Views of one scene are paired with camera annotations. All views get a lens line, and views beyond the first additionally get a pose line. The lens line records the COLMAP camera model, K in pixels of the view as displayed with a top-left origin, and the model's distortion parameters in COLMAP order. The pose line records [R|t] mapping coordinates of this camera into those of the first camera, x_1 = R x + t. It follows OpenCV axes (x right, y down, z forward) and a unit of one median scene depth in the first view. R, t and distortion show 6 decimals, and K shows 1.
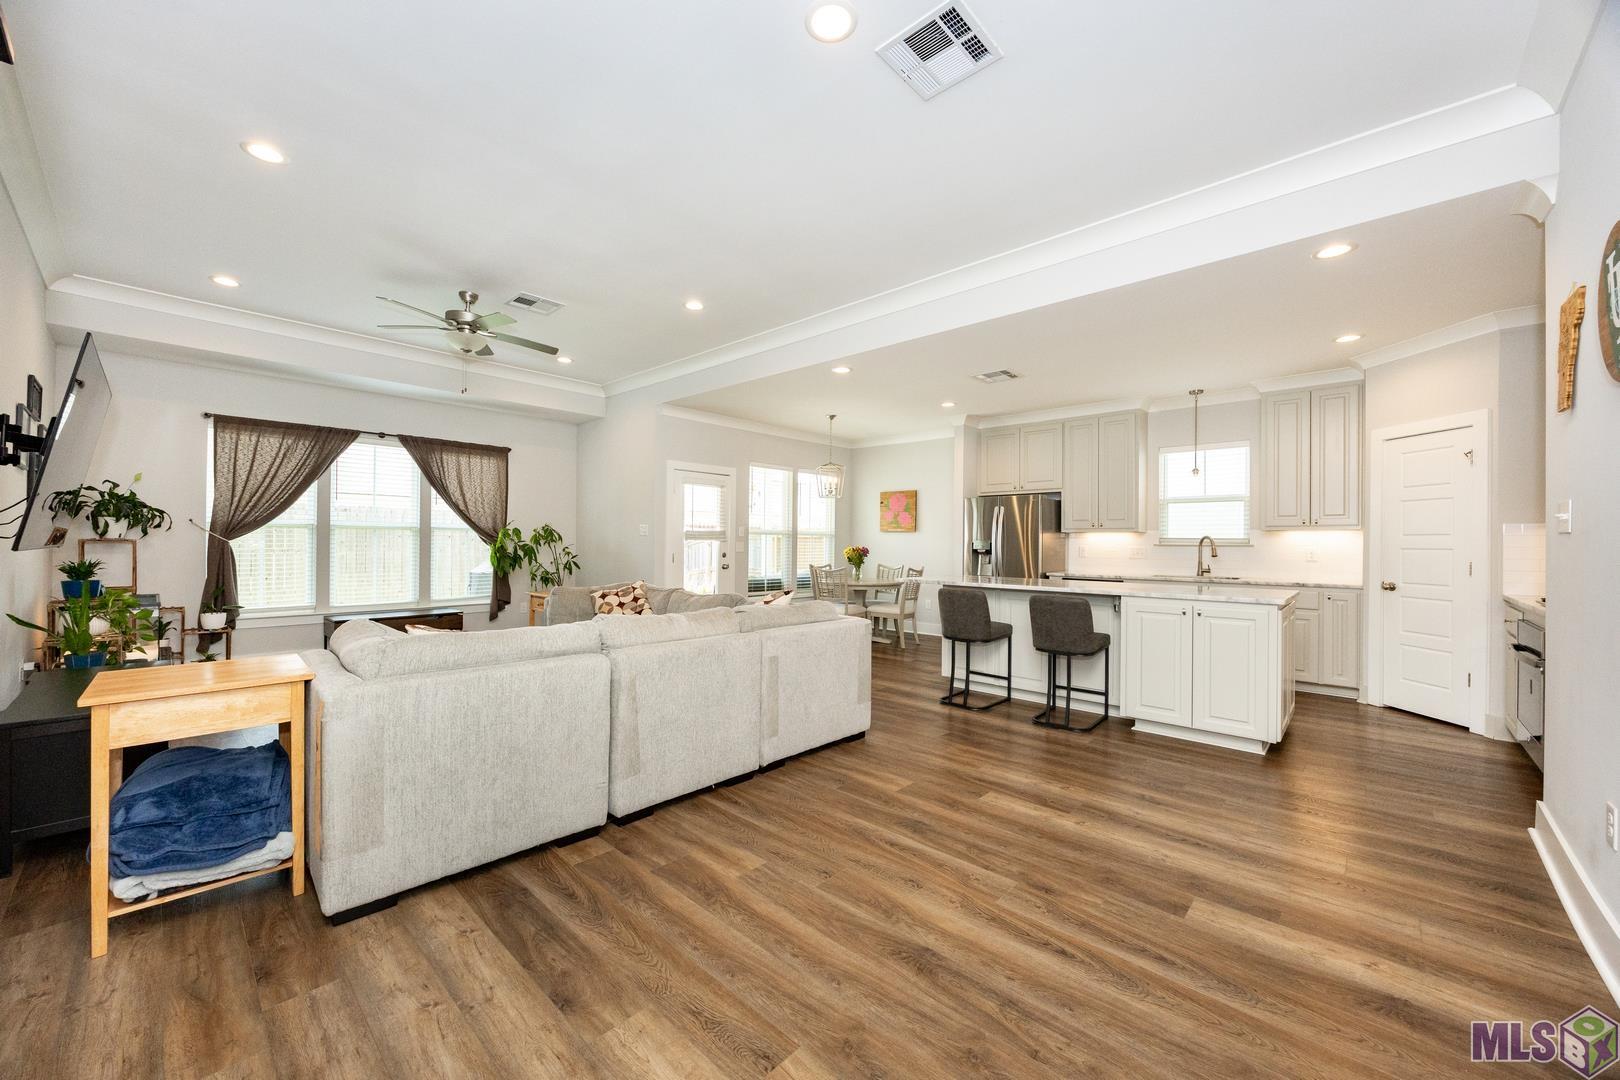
lens RADIAL K [[603.3, 0, 818.9], [0, 603.3, 540.0], [0, 0, 1]] dist [-0.002375, -0.000036]
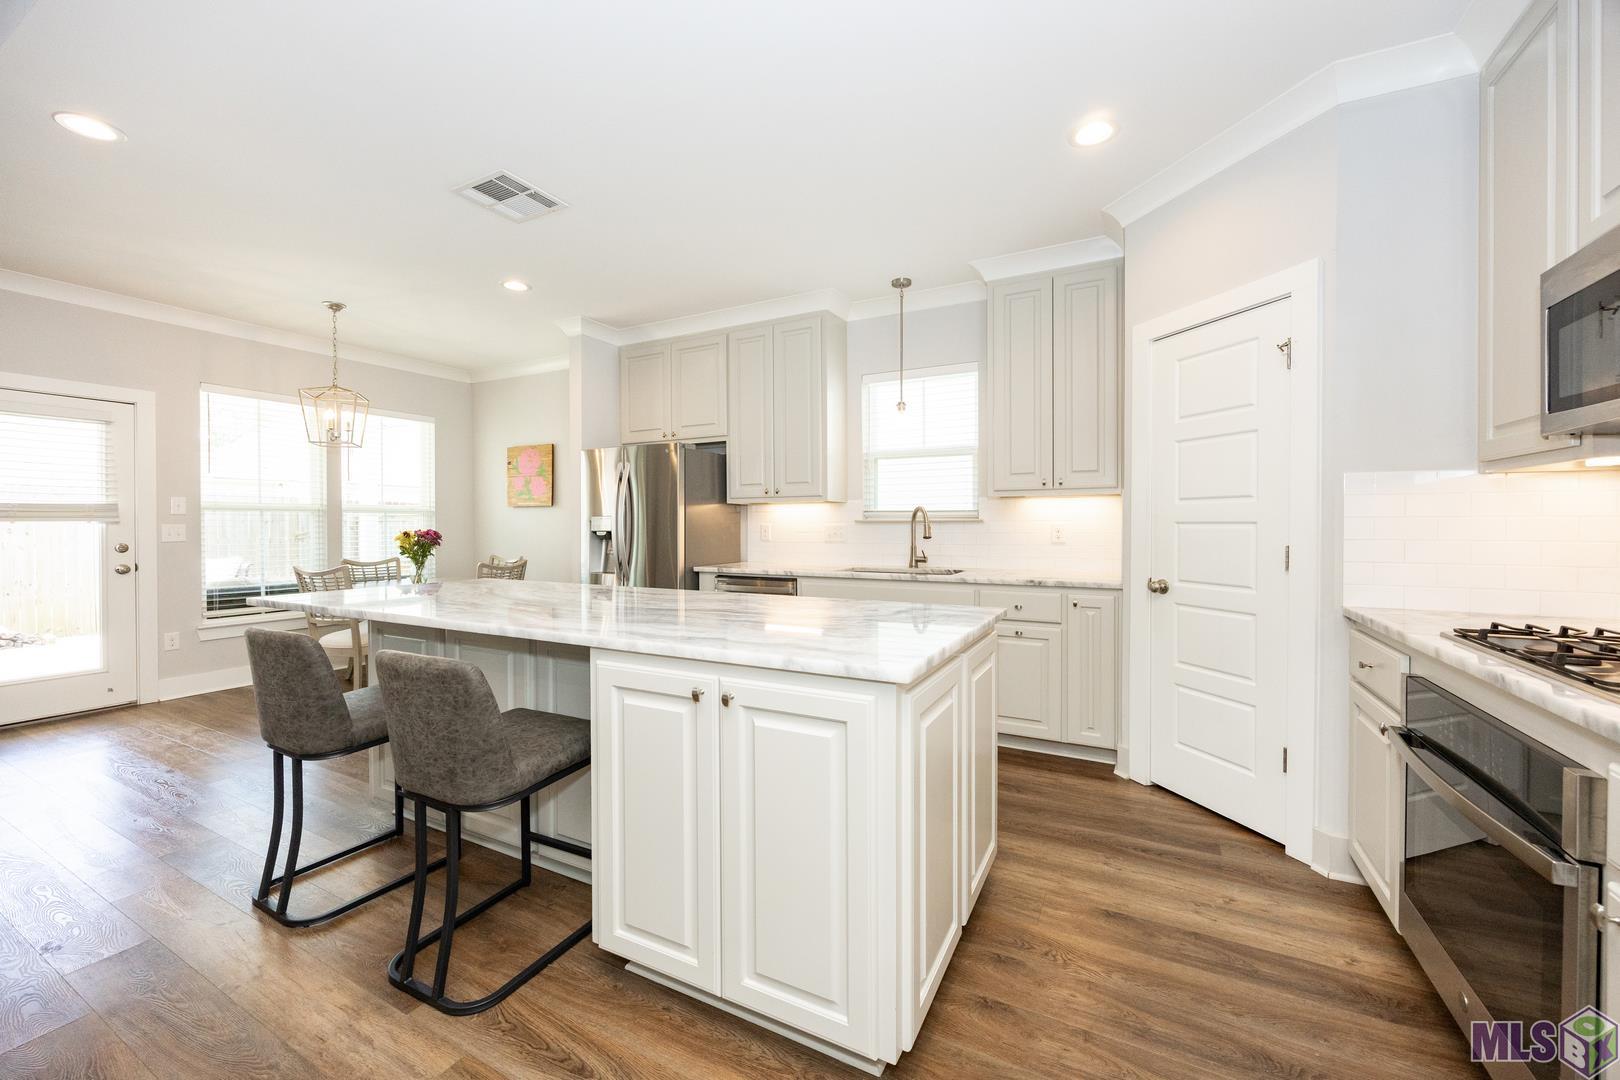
lens RADIAL K [[613.9, 0, 810.3], [0, 613.9, 532.0], [0, 0, 1]] dist [0.001148, 0.000182]
pose [[0.959353, -0.014435, 0.281838, 0.353782], [0.009251, 0.999763, 0.019716, 0.006290], [-0.282056, -0.016308, 0.959259, 0.409044]]
